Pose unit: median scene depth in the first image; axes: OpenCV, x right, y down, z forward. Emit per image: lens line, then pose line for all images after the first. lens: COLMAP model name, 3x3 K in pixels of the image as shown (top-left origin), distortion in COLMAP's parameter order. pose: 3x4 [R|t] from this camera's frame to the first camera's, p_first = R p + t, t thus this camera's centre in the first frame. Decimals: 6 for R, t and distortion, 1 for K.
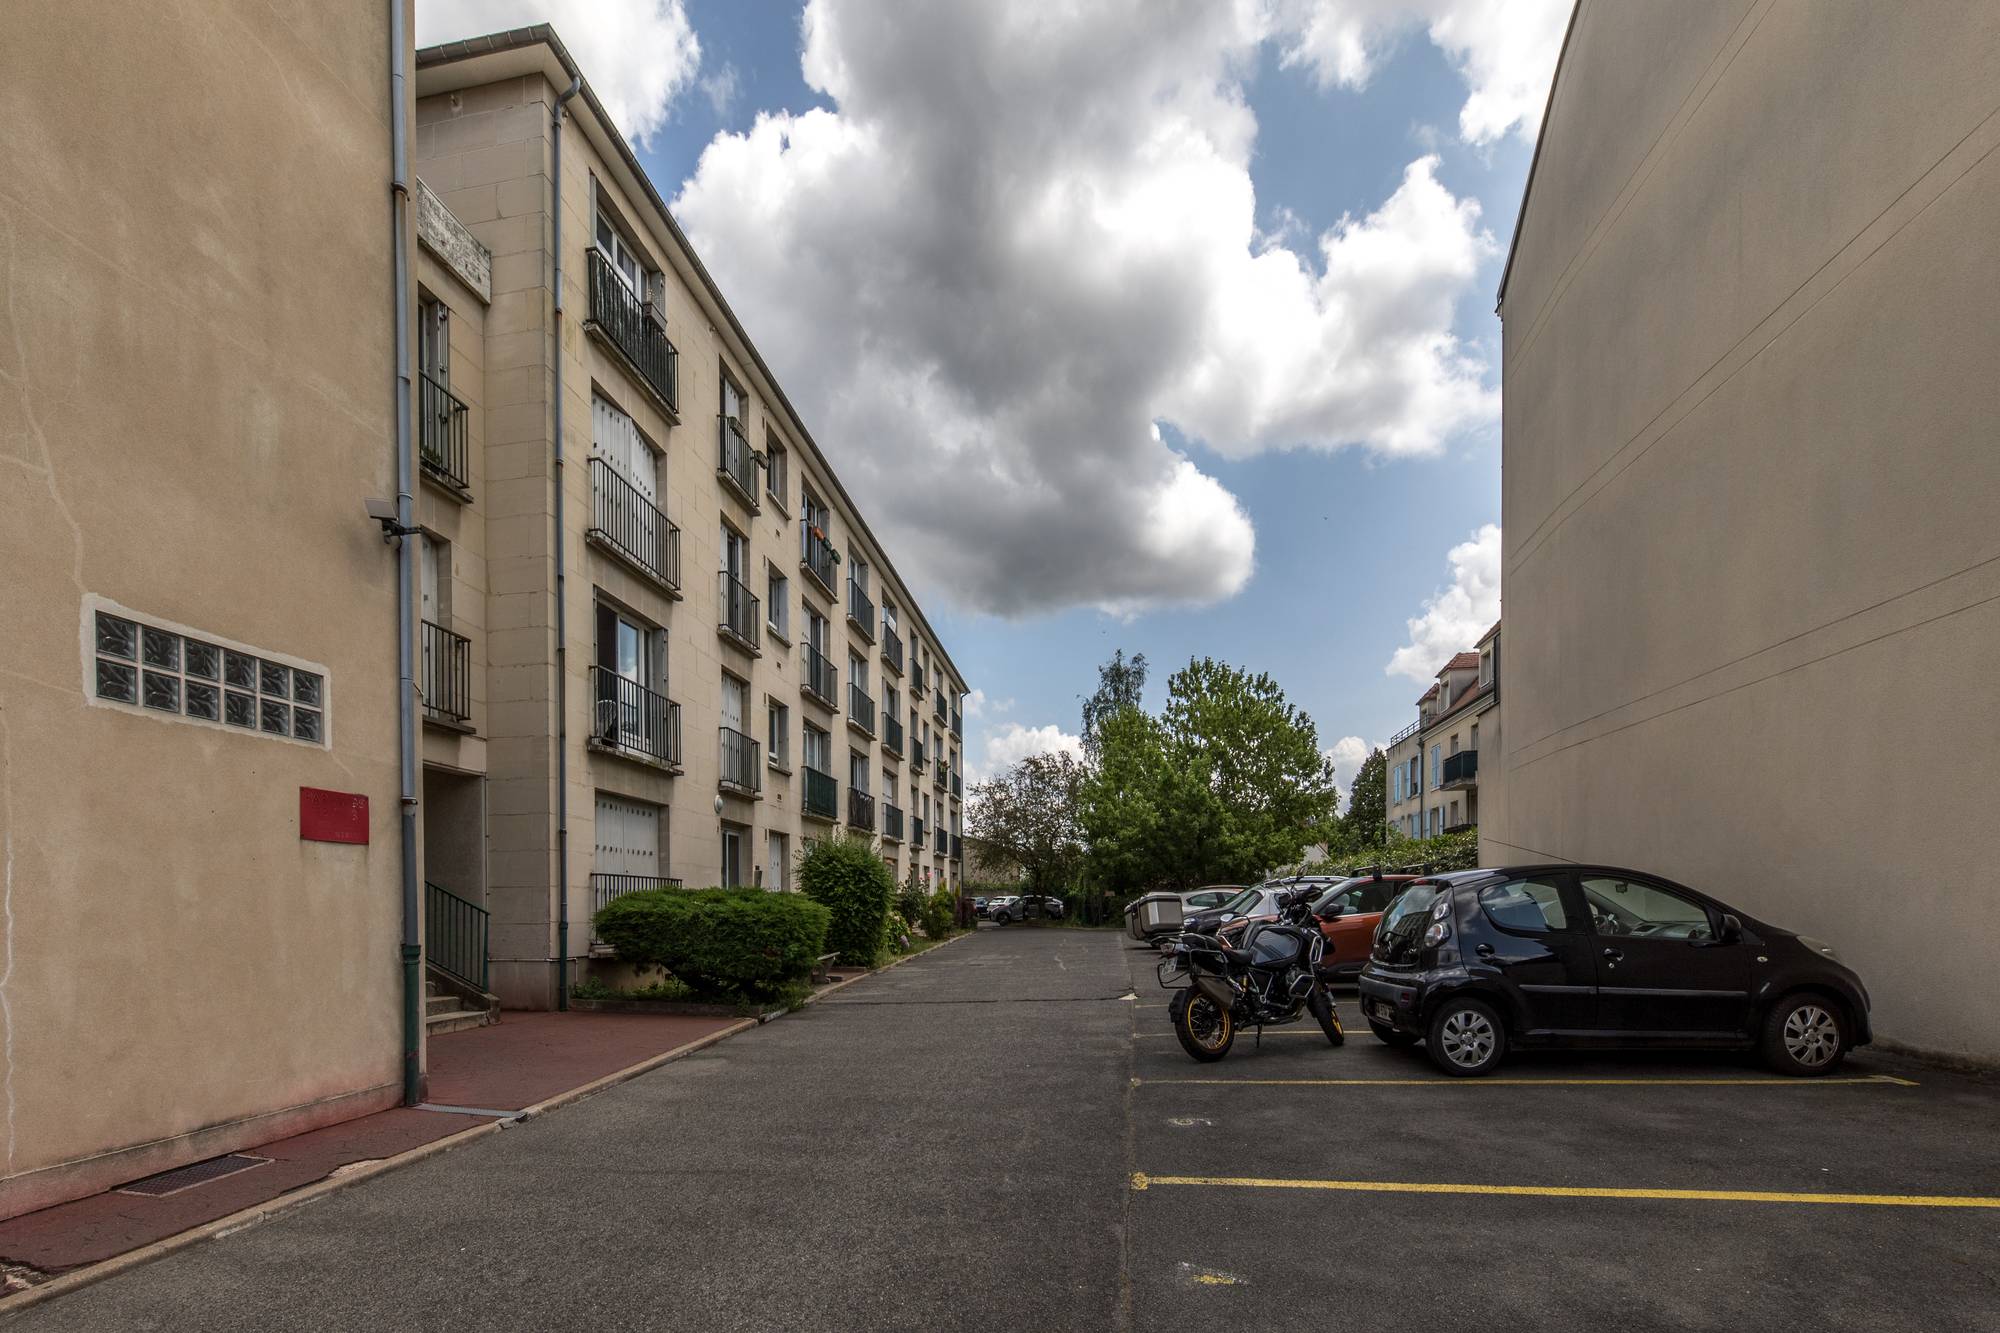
lens RADIAL K [[688.3, 0, 1001.9], [0, 688.3, 665.5], [0, 0, 1]] dist [-0.000032, 0.000000]
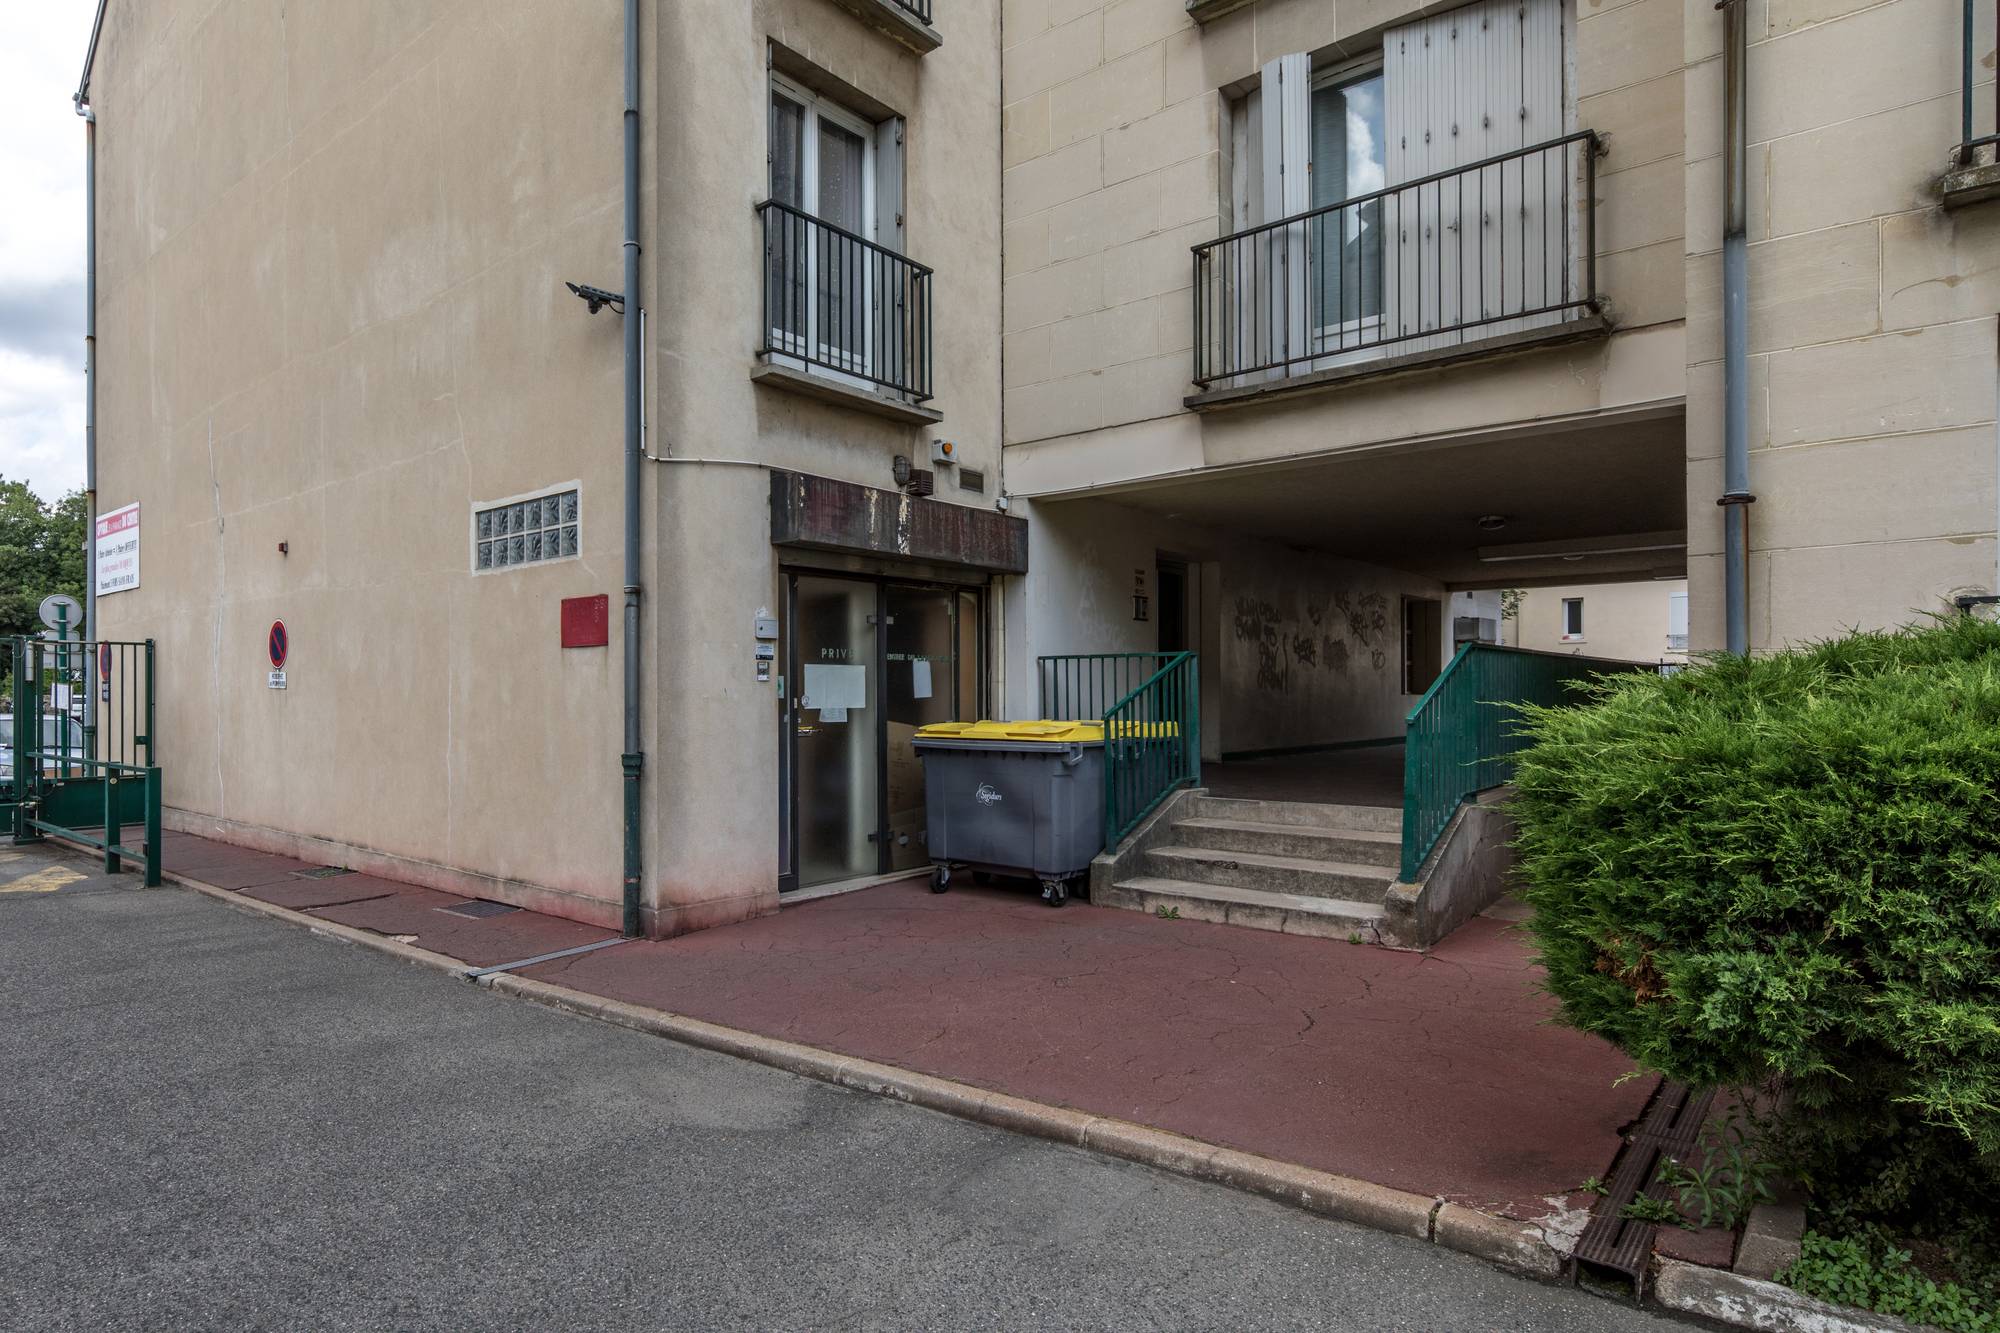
lens RADIAL K [[1070.6, 0, 1001.6], [0, 1070.6, 672.0], [0, 0, 1]] dist [-0.000158, 0.000007]
pose [[-0.514278, -0.004058, -0.857614, 0.021796], [0.290013, 0.940256, -0.178359, 0.731048], [0.807100, -0.340445, -0.482376, 2.192590]]
